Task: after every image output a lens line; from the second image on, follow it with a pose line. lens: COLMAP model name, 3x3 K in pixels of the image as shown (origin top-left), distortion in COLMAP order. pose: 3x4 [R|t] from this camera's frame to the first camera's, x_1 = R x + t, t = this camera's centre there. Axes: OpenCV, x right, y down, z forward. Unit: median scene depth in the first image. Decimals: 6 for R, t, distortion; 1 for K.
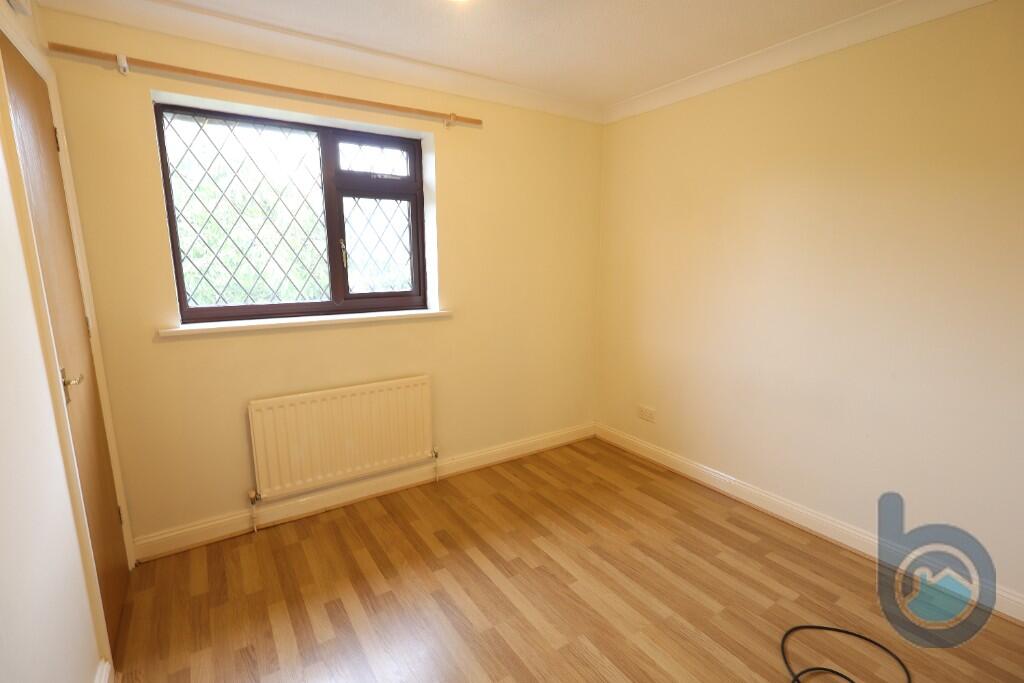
lens RADIAL K [[474.9, 0, 512.0], [0, 474.9, 341.5], [0, 0, 1]] dist [-0.001022, 0.000018]
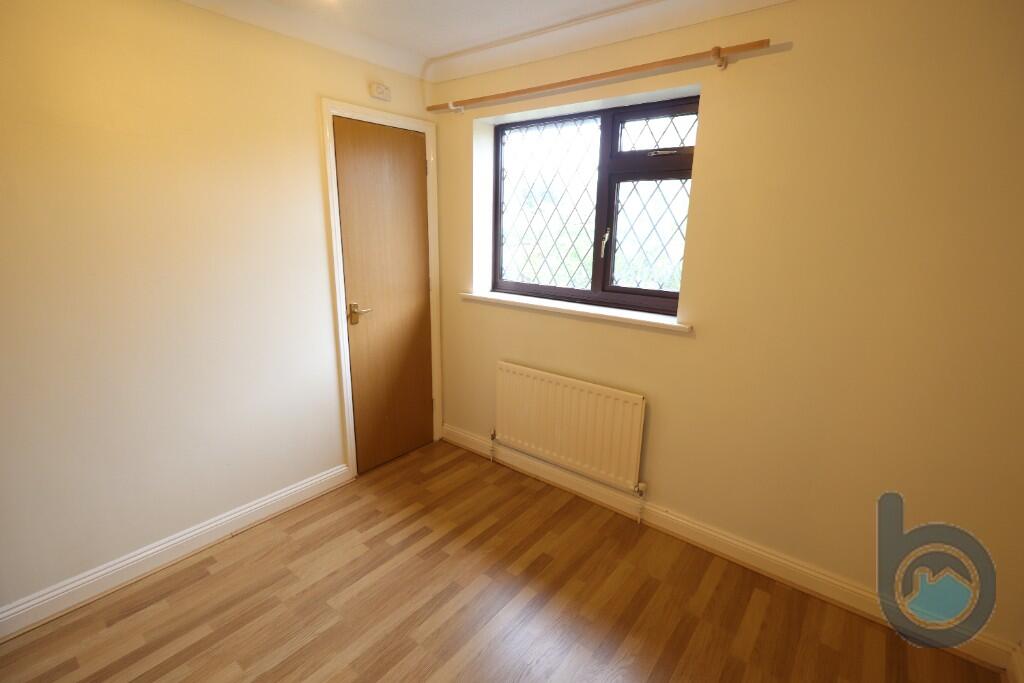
lens RADIAL K [[474.9, 0, 512.0], [0, 474.9, 341.5], [0, 0, 1]] dist [-0.001022, 0.000018]
pose [[0.306690, 0.237136, -0.921796, 0.522241], [-0.184176, 0.964948, 0.186960, -0.141435], [0.933820, 0.112434, 0.339615, 0.535738]]
